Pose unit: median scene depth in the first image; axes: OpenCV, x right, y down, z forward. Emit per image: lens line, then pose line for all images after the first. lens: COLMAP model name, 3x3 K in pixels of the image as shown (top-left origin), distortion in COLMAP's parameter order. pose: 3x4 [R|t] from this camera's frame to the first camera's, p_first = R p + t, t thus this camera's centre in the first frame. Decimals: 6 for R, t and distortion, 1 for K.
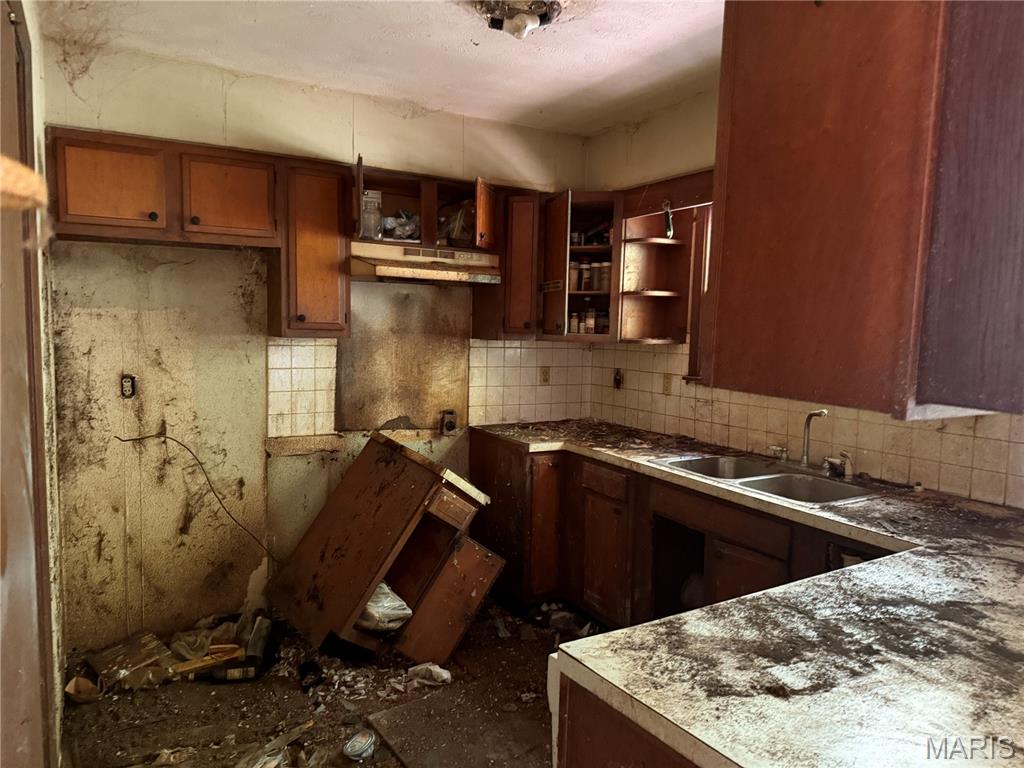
lens RADIAL K [[727.4, 0, 513.8], [0, 727.4, 386.3], [0, 0, 1]] dist [0.007915, -0.002566]
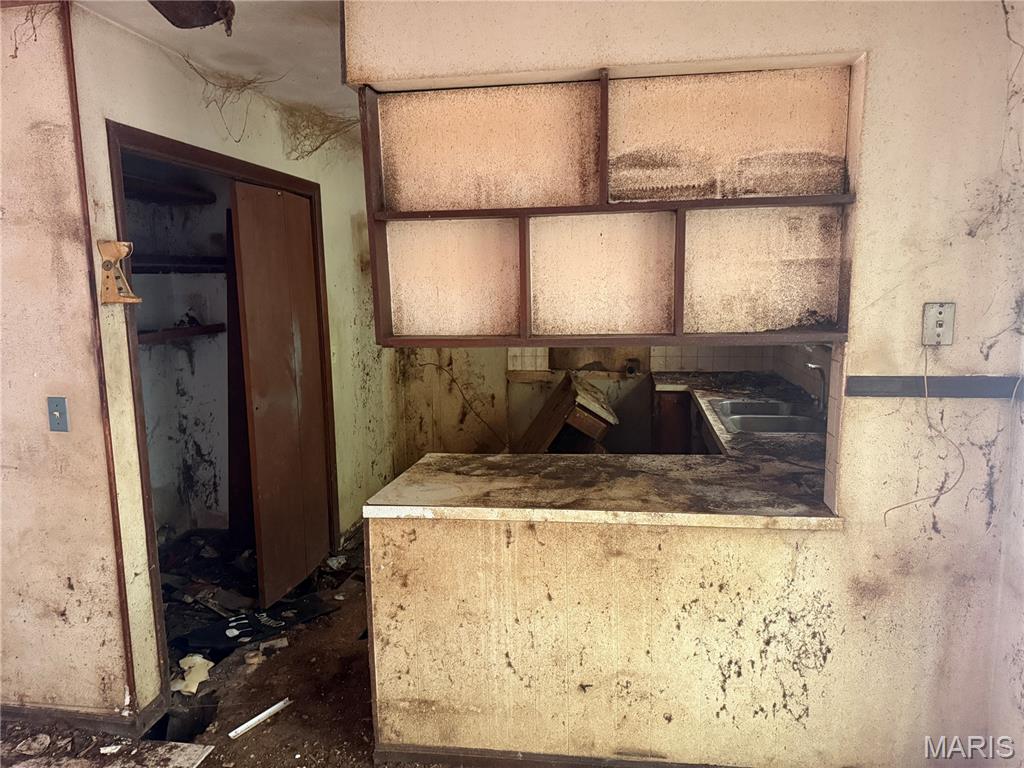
lens RADIAL K [[727.4, 0, 513.8], [0, 727.4, 386.3], [0, 0, 1]] dist [0.007915, -0.002566]
pose [[0.767820, 0.061157, -0.637740, 0.767259], [-0.025489, 0.997561, 0.064974, 0.001082], [0.640158, -0.033632, 0.767507, -0.243773]]
